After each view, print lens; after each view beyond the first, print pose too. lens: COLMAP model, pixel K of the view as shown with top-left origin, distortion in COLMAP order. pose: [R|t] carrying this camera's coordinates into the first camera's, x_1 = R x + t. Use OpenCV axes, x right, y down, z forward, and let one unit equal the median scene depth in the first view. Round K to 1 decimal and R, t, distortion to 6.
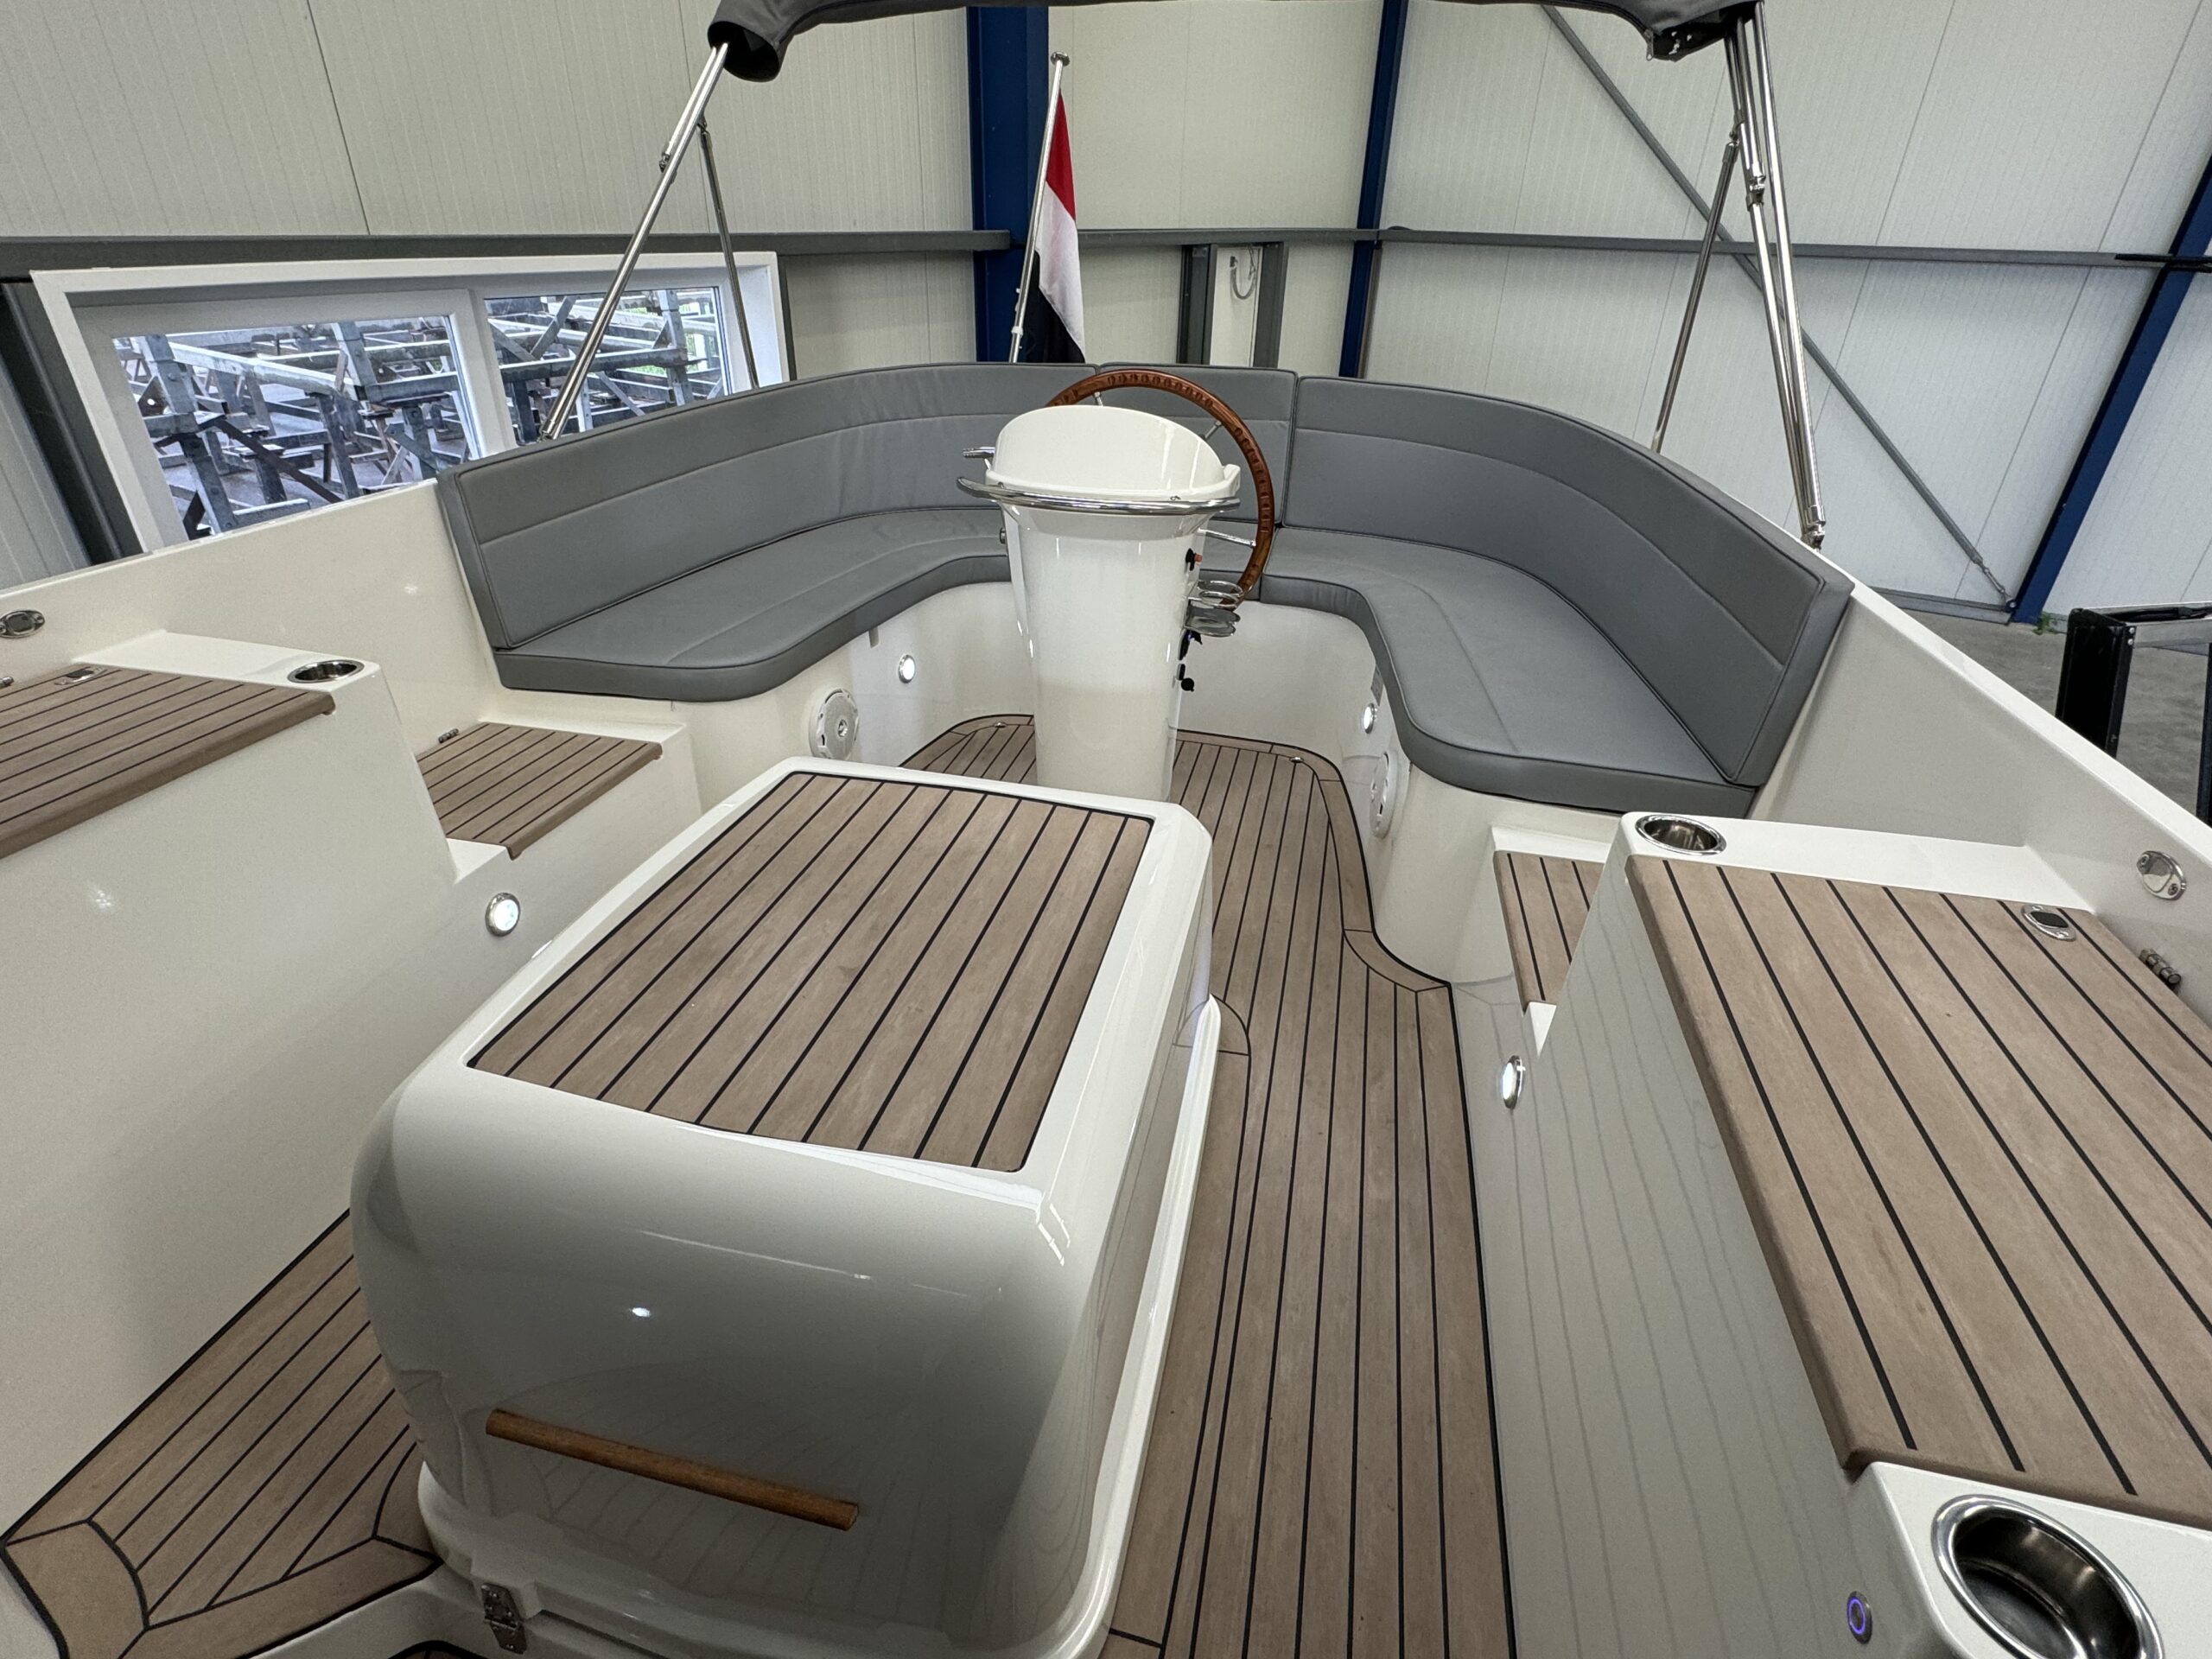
lens RADIAL K [[1104.9, 0, 1105.1], [0, 1104.9, 833.7], [0, 0, 1]] dist [0.002904, 0.000030]
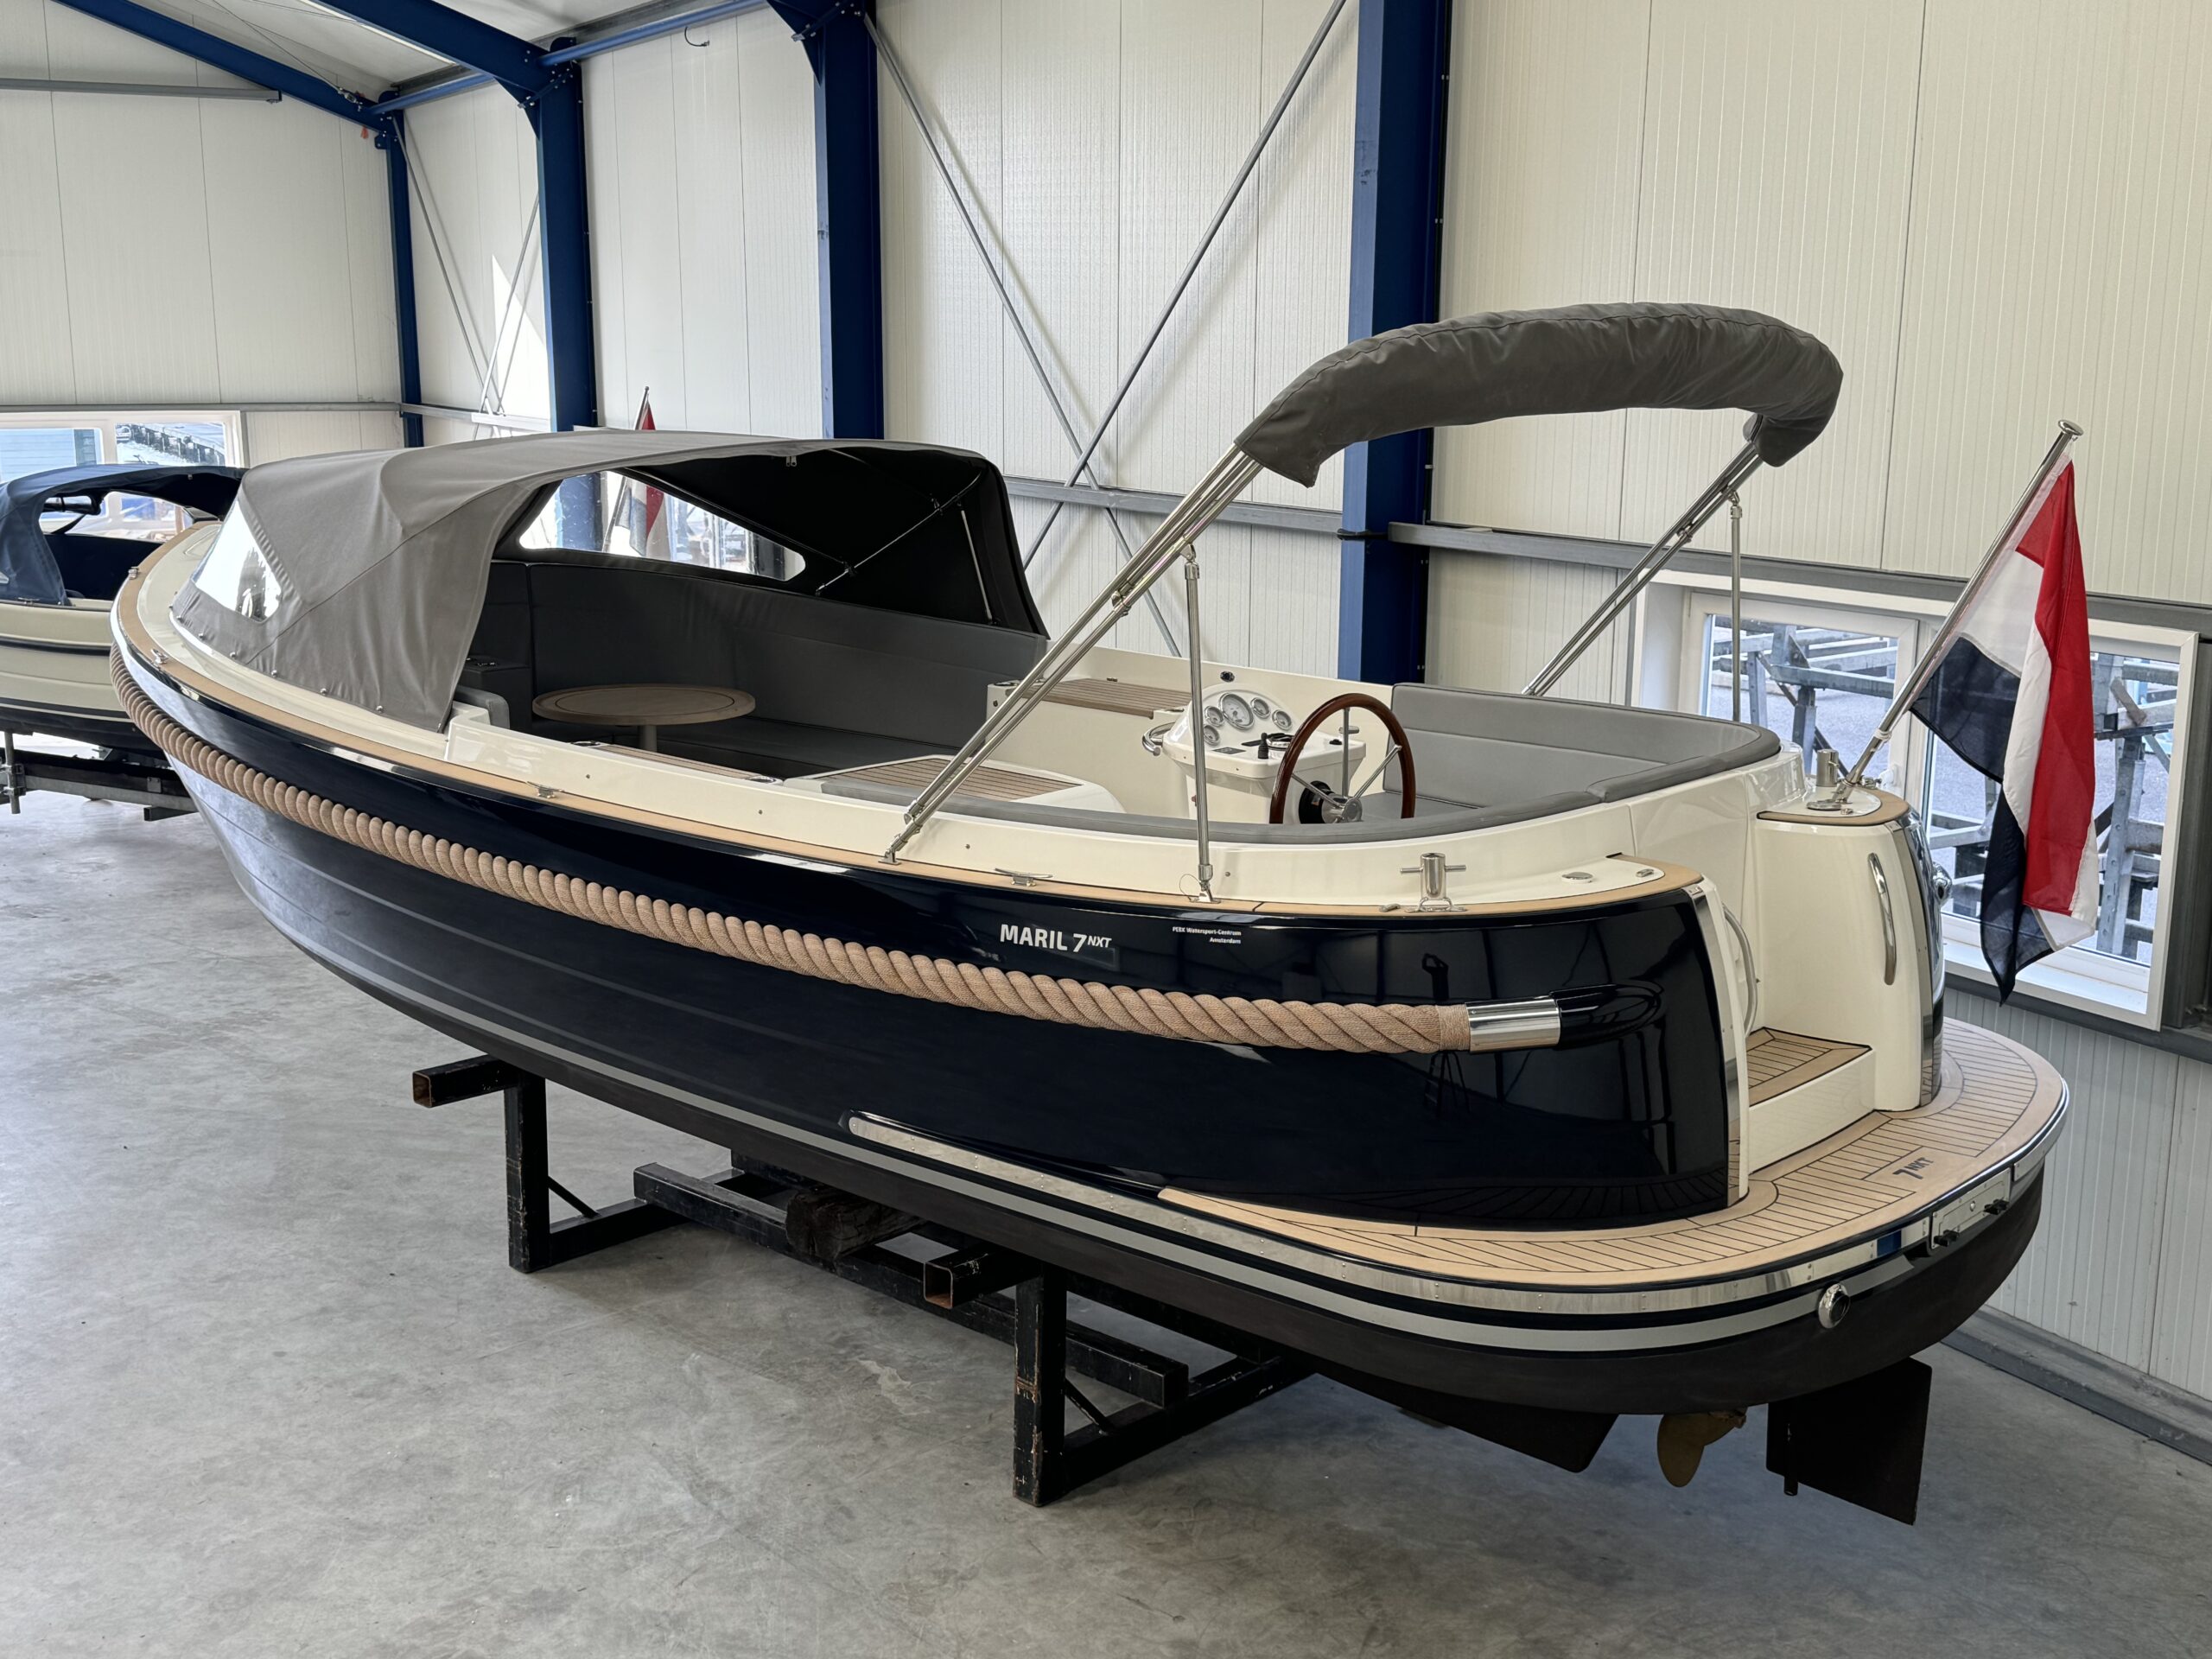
lens RADIAL K [[2384.0, 0, 1119.2], [0, 2384.0, 826.6], [0, 0, 1]] dist [0.181062, -0.367475]
pose [[-0.484674, 0.150248, -0.861694, 2.731894], [-0.447326, 0.803990, 0.391791, -1.364351], [0.751659, 0.575349, -0.322463, 1.947011]]
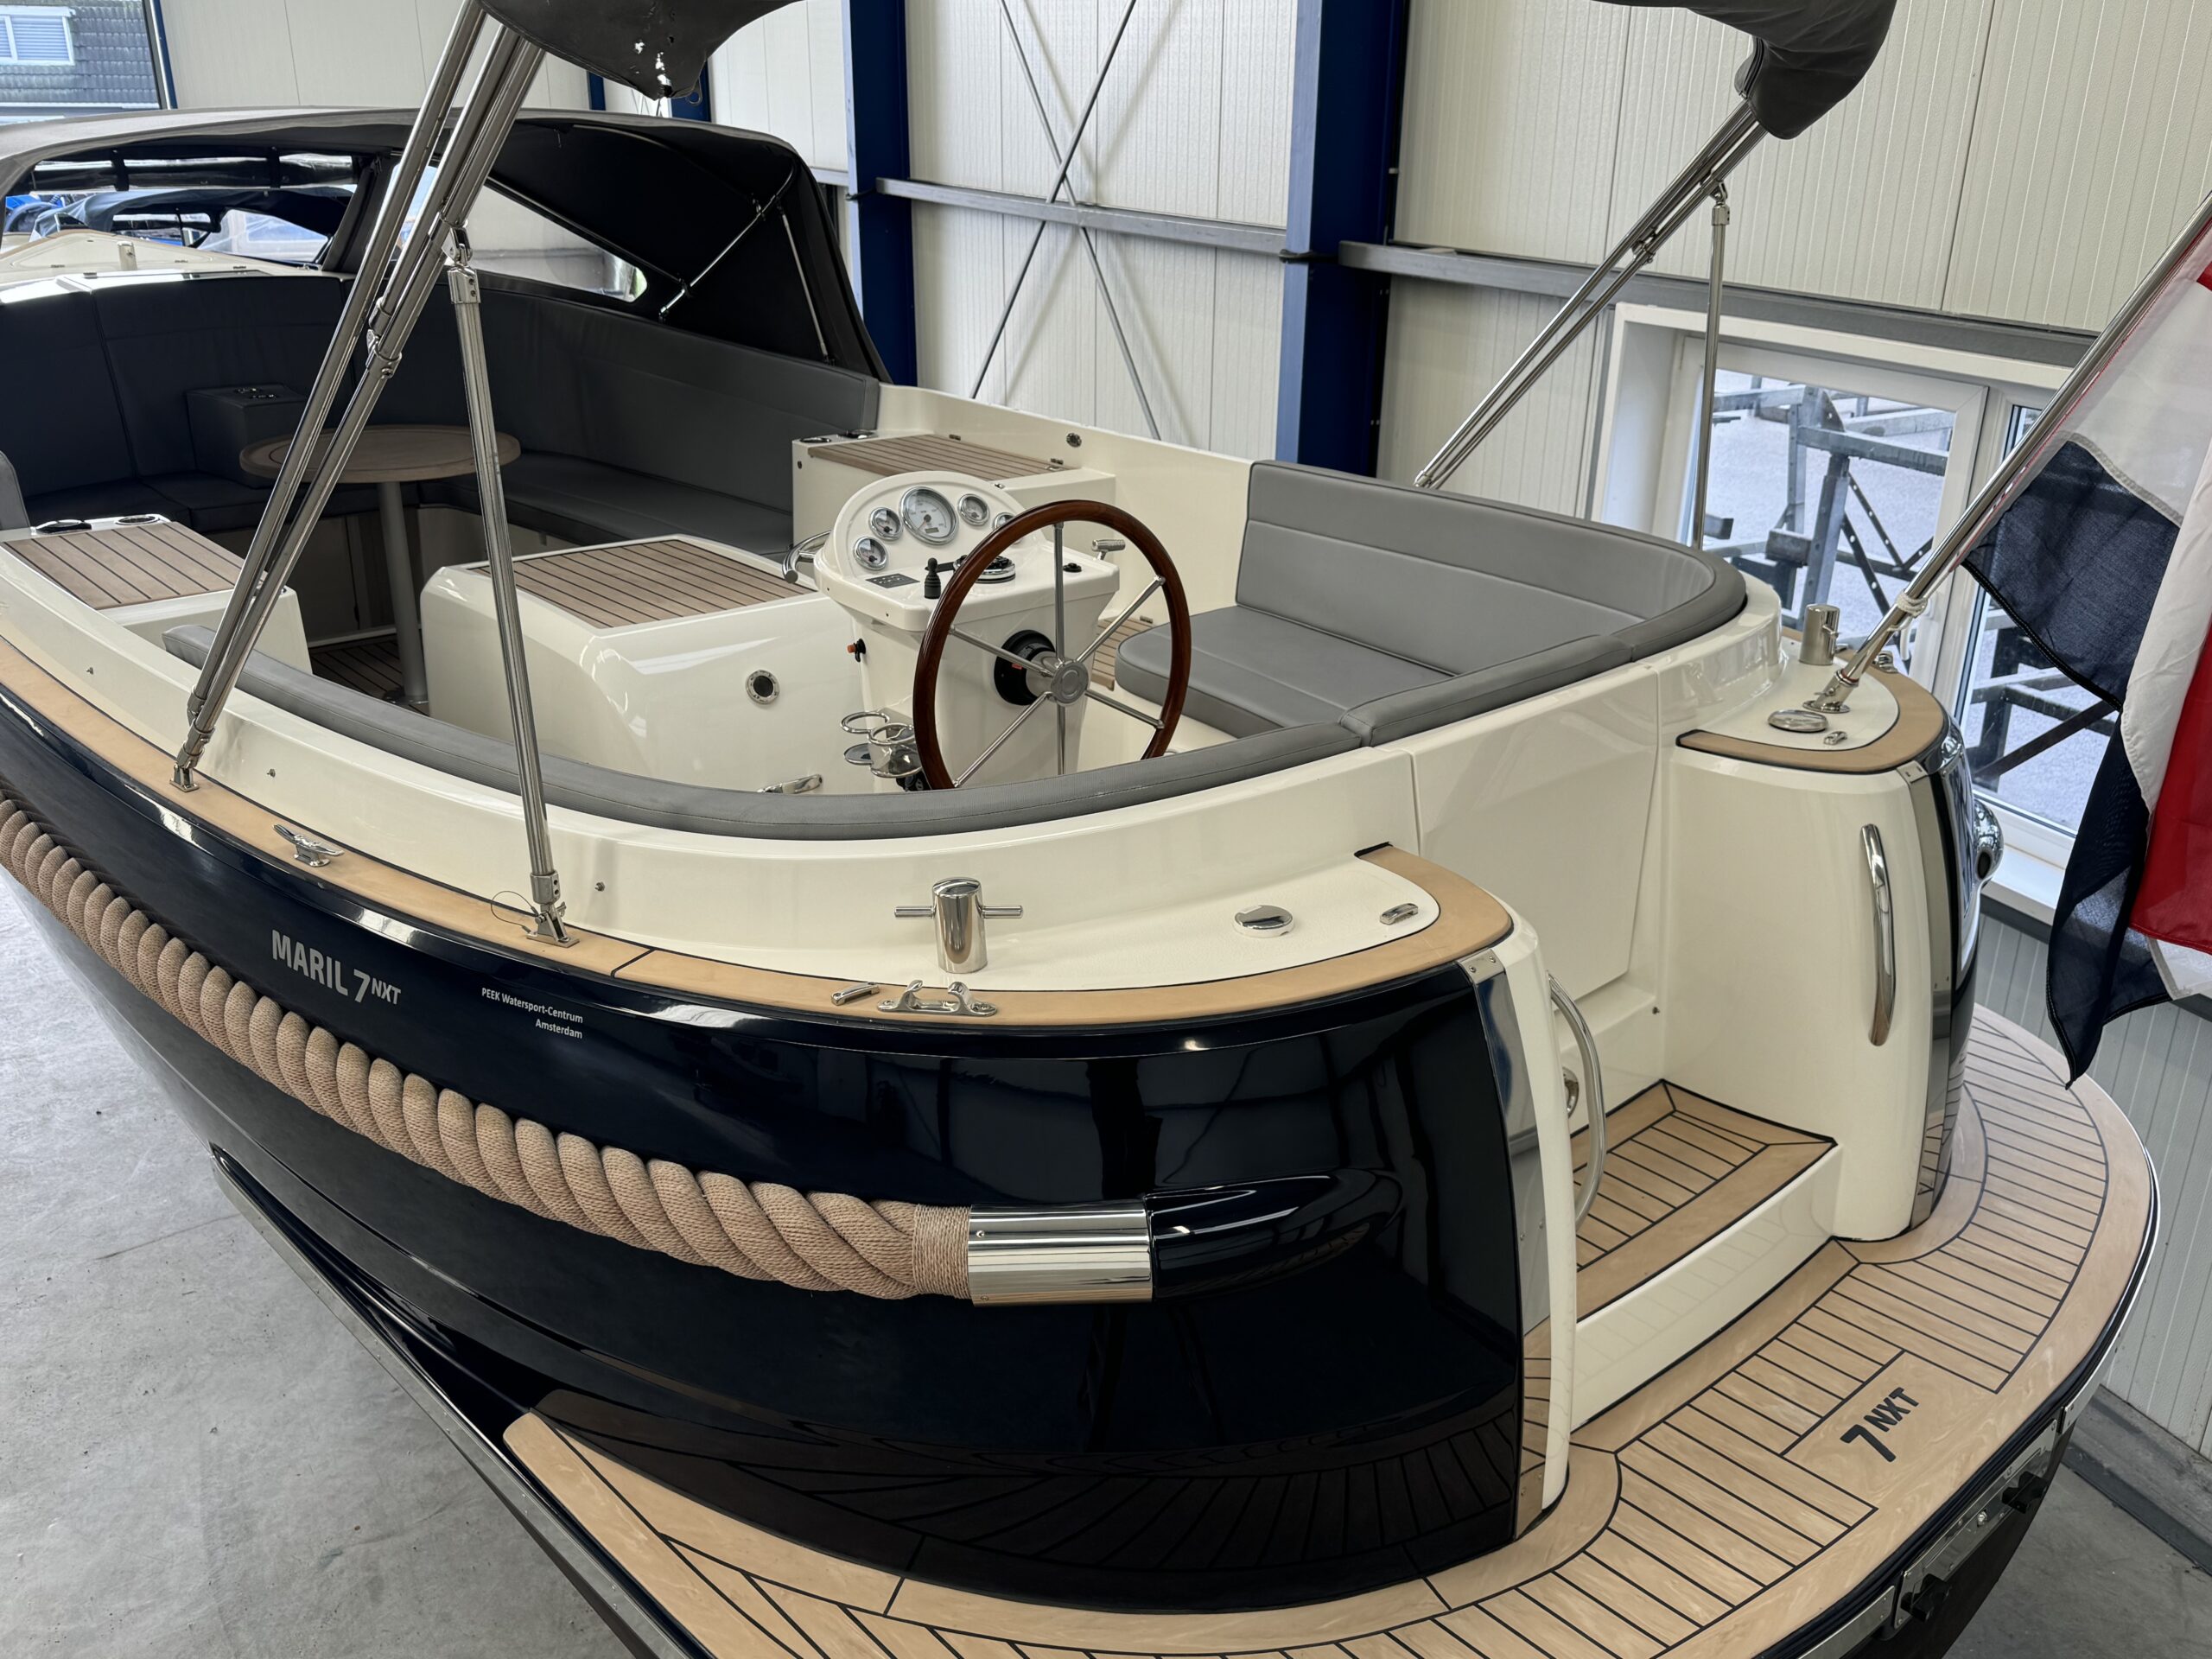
lens RADIAL K [[1814.4, 0, 1109.5], [0, 1814.4, 819.8], [0, 0, 1]] dist [0.123432, -0.222294]
pose [[-0.580775, 0.270714, -0.767733, 1.187497], [-0.421398, 0.706924, 0.568051, -1.125047], [0.696508, 0.653431, -0.296485, 1.734877]]
